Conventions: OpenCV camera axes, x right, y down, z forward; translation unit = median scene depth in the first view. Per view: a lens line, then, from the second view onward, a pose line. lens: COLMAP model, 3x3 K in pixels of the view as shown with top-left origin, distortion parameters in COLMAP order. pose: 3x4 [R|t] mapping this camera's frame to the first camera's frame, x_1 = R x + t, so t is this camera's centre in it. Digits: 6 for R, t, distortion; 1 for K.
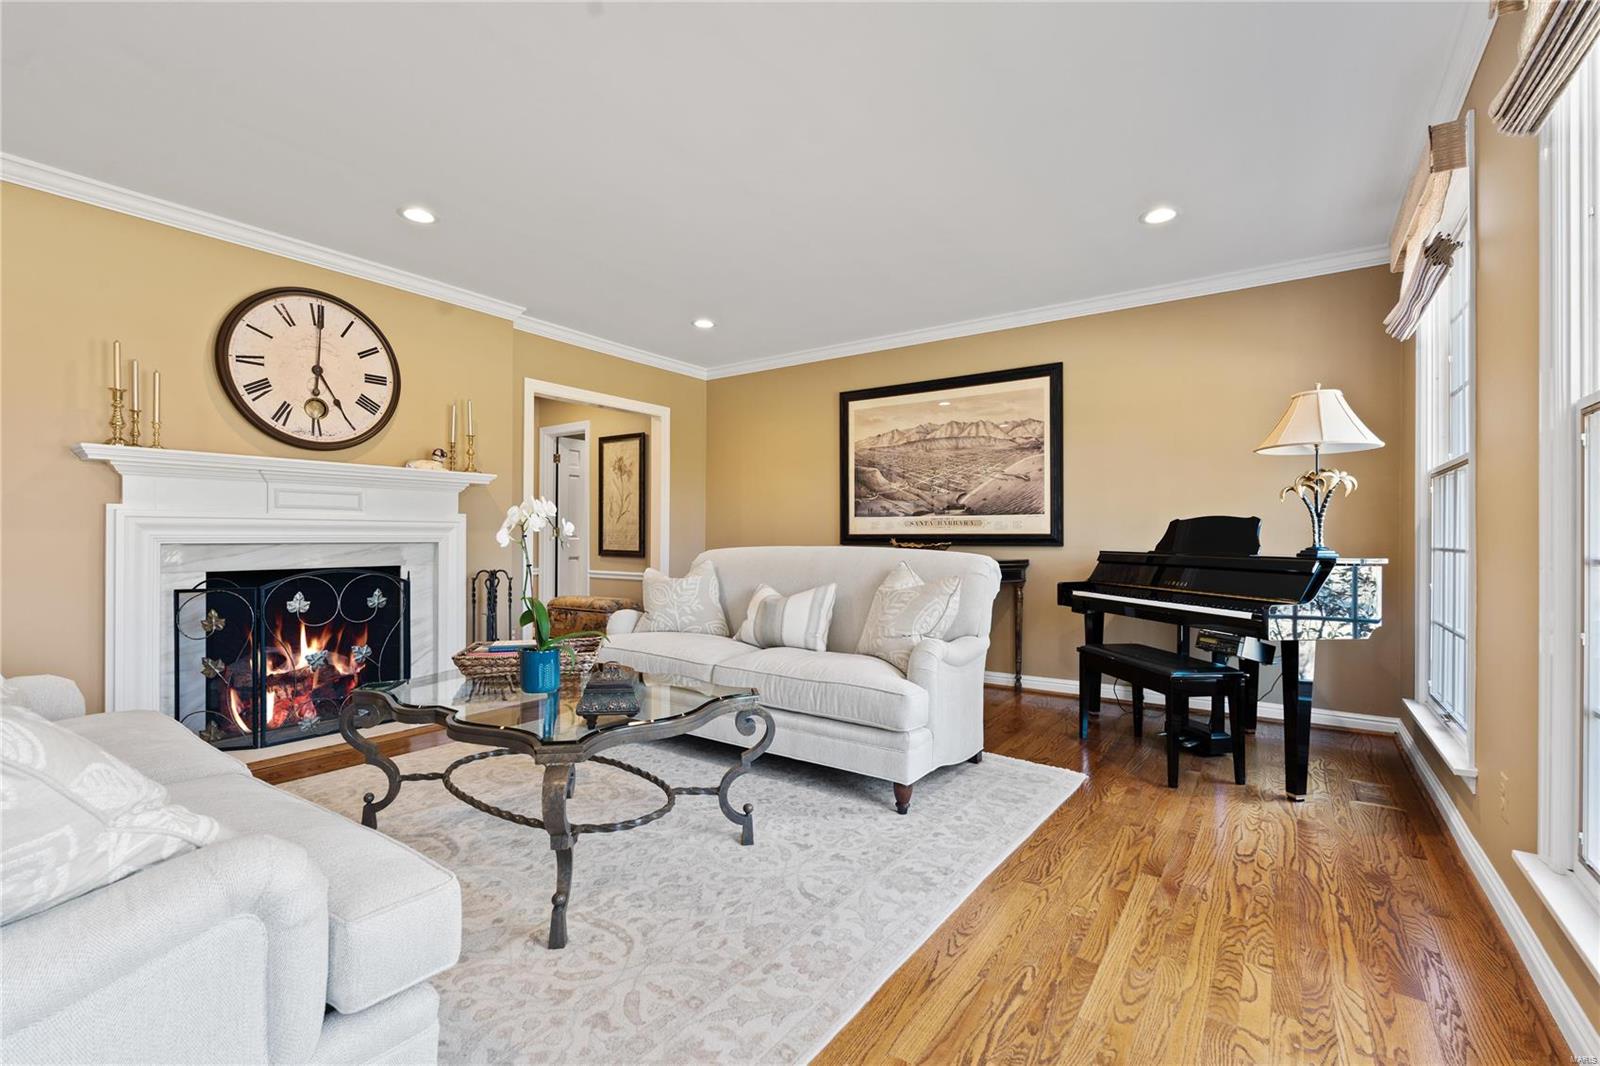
lens RADIAL K [[697.9, 0, 801.3], [0, 697.9, 531.8], [0, 0, 1]] dist [0.016583, -0.000076]
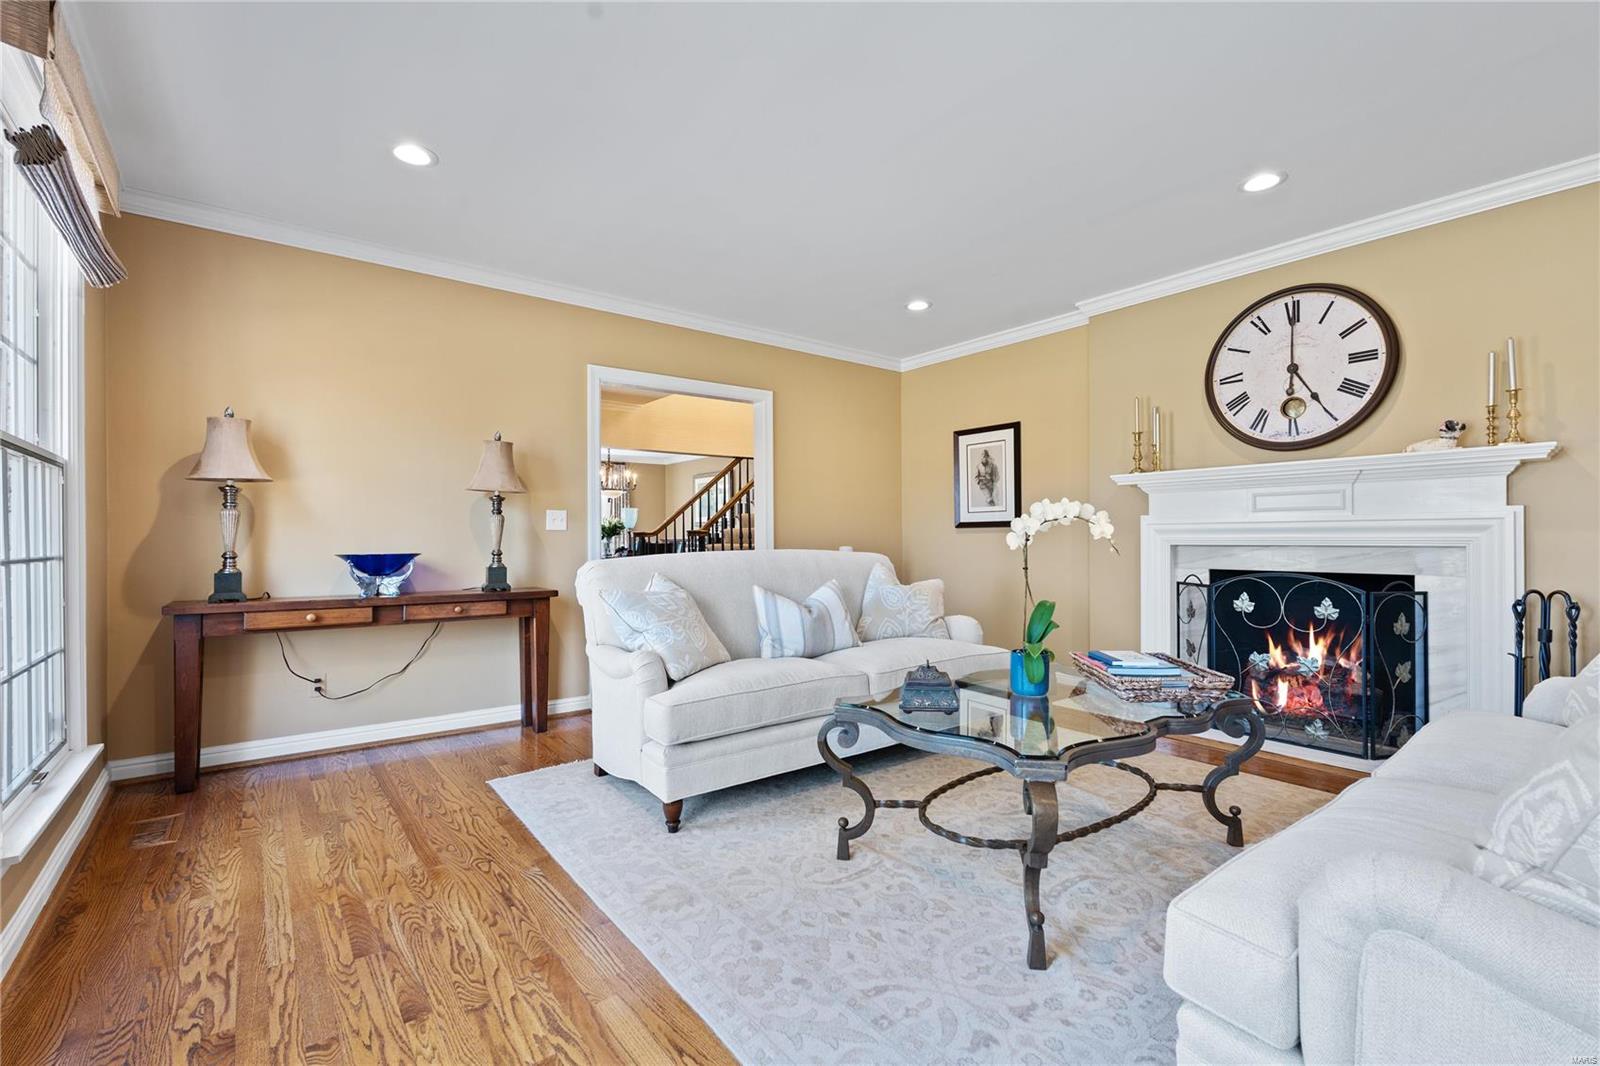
lens RADIAL K [[697.9, 0, 802.8], [0, 697.9, 534.7], [0, 0, 1]] dist [0.016583, -0.000076]
pose [[-0.274383, -0.004400, -0.961610, 0.435662], [0.007361, 0.999951, -0.006675, 0.001970], [0.961592, -0.008910, -0.274337, 0.615180]]
